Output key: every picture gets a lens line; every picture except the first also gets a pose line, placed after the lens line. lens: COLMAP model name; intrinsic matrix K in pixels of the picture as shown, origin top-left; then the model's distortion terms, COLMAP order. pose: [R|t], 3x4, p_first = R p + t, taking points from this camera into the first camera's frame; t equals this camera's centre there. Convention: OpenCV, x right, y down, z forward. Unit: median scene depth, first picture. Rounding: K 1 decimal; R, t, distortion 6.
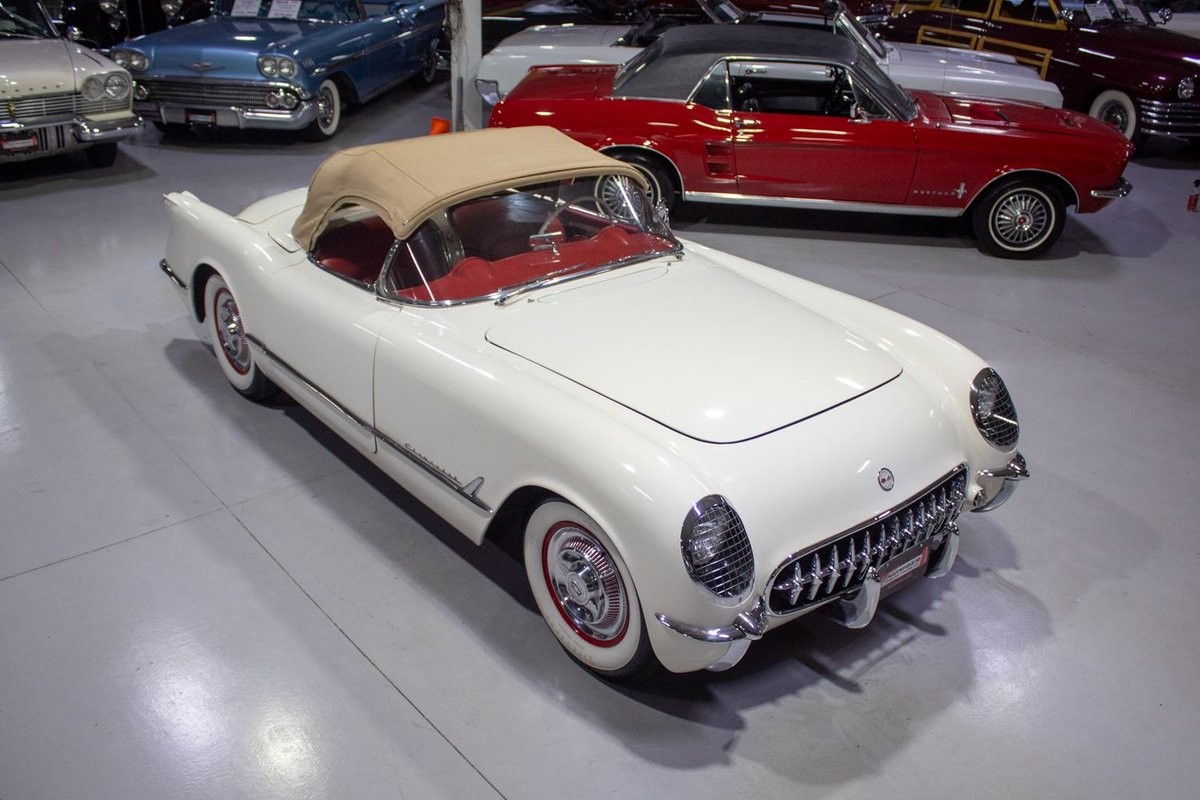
lens RADIAL K [[1104.5, 0, 636.9], [0, 1104.5, 401.2], [0, 0, 1]] dist [-0.150782, 0.110886]
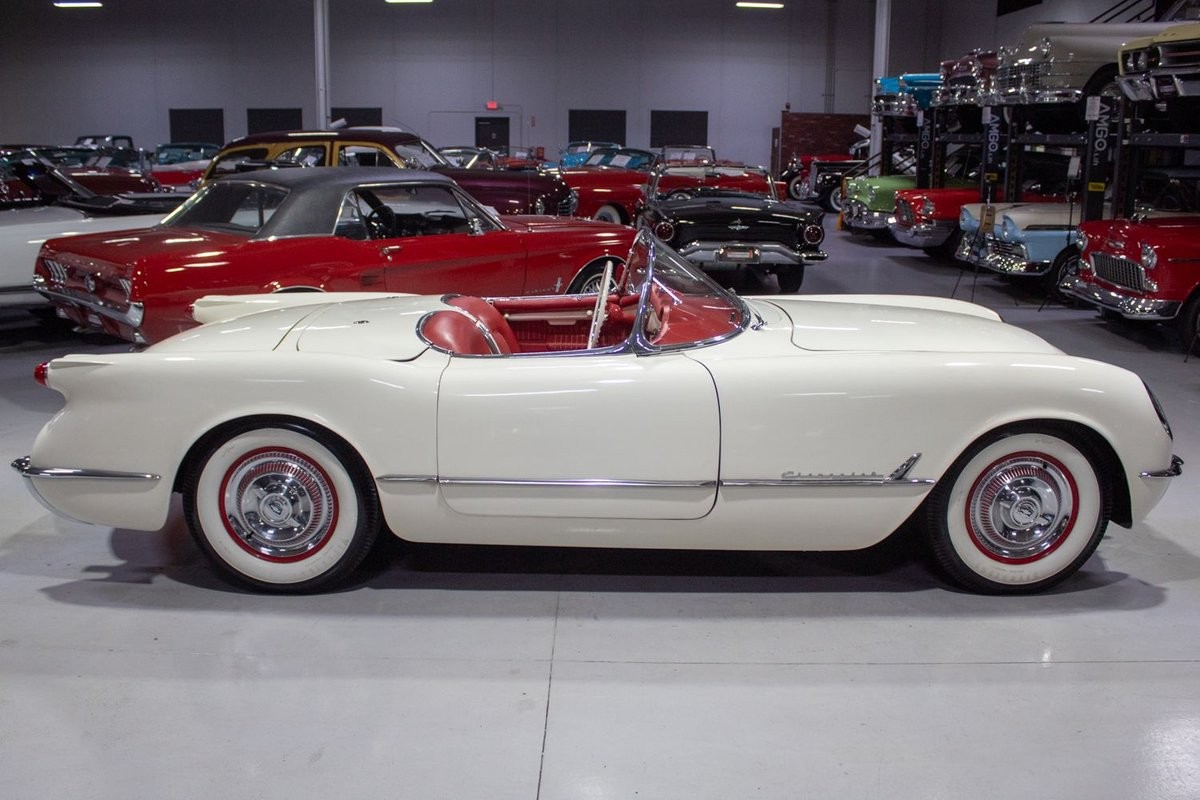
lens RADIAL K [[1127.3, 0, 600.0], [0, 1127.3, 400.0], [0, 0, 1]] dist [-0.175582, 0.164918]
pose [[0.660814, -0.198455, 0.723837, -0.519273], [0.338243, 0.939667, -0.051164, -0.013412], [-0.670012, 0.278643, 0.688071, 0.225177]]
